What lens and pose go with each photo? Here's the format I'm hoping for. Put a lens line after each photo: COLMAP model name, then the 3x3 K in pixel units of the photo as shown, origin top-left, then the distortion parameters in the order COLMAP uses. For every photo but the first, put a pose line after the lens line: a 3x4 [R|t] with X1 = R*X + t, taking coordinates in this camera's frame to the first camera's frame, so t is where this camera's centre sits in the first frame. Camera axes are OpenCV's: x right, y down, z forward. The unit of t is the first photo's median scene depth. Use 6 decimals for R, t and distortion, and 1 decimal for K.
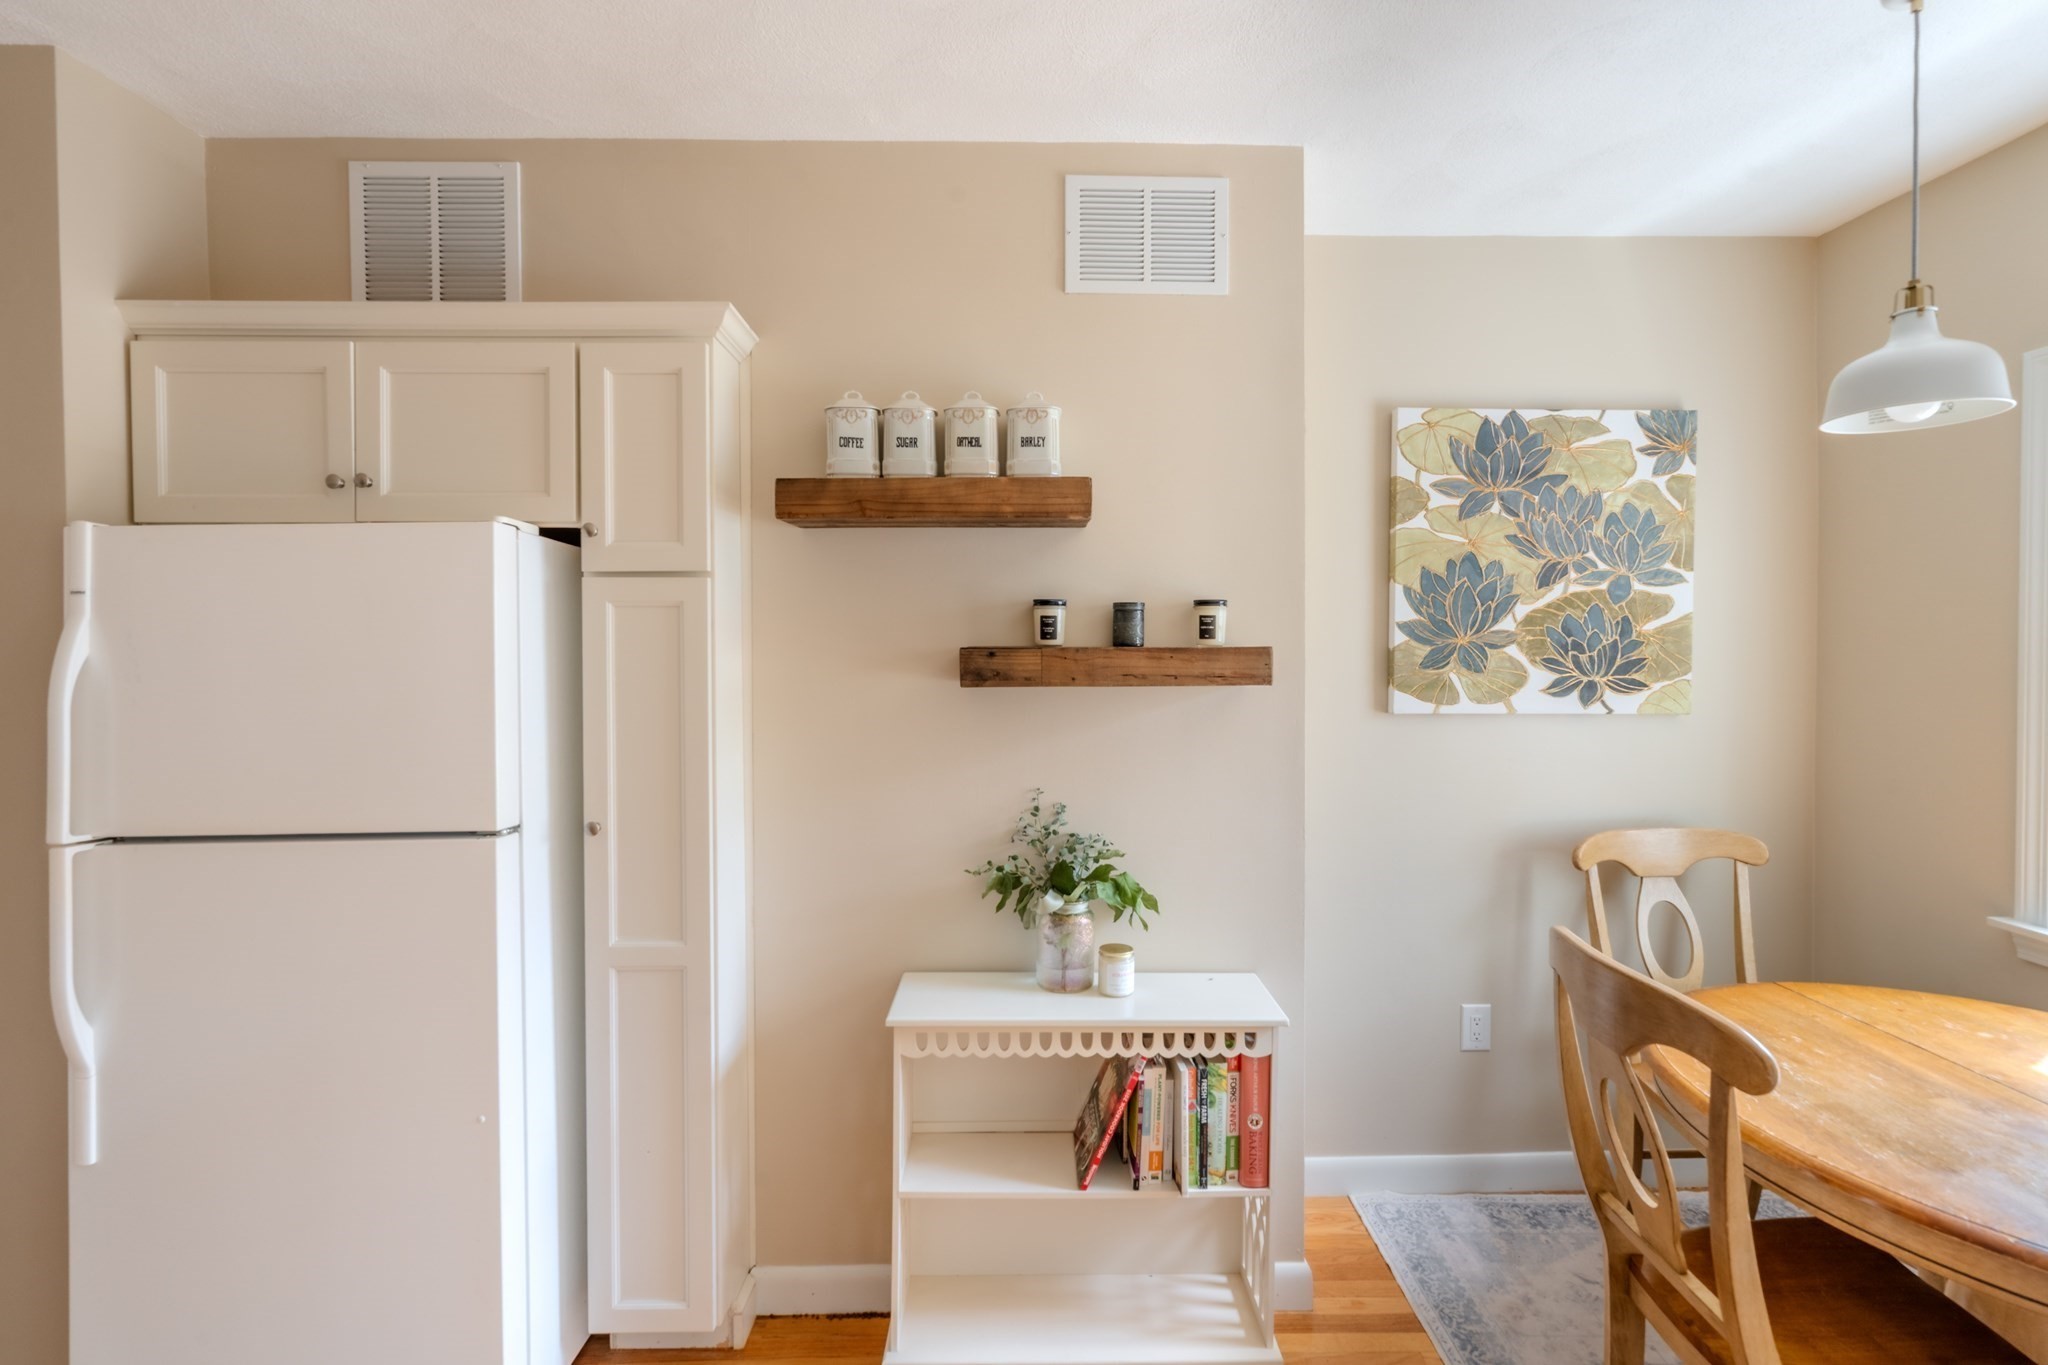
lens RADIAL K [[923.7, 0, 1031.4], [0, 923.7, 670.3], [0, 0, 1]] dist [0.000295, -0.000889]
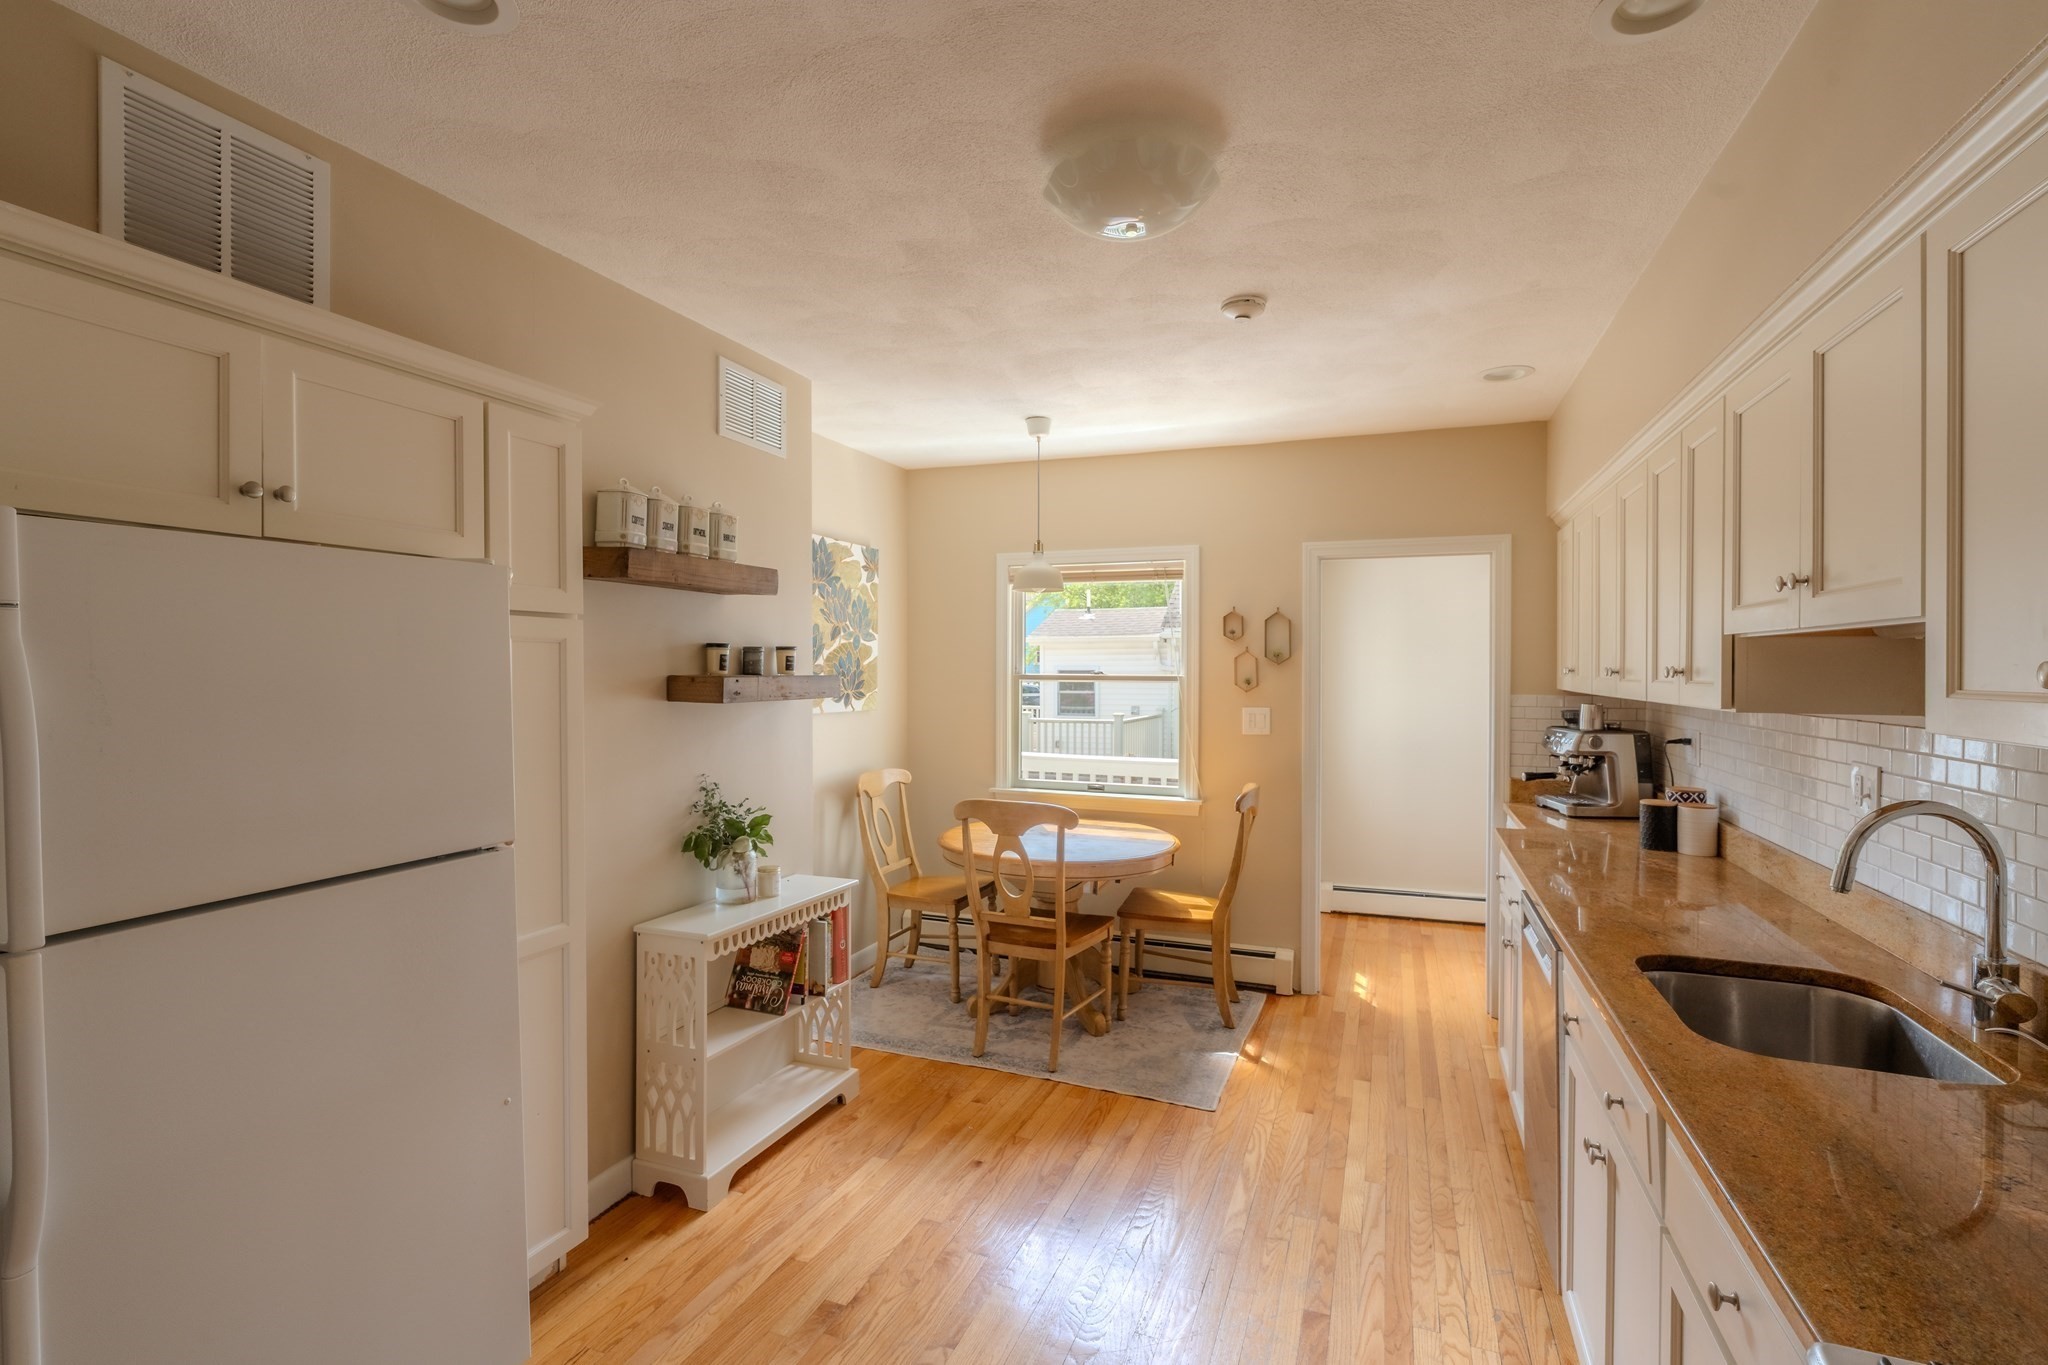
lens RADIAL K [[923.7, 0, 1015.6], [0, 923.7, 676.9], [0, 0, 1]] dist [0.000295, -0.000889]
pose [[0.398104, -0.002470, 0.917337, -0.912969], [0.014082, 0.999895, -0.003420, -0.009187], [-0.917232, 0.014280, 0.398097, -0.011252]]
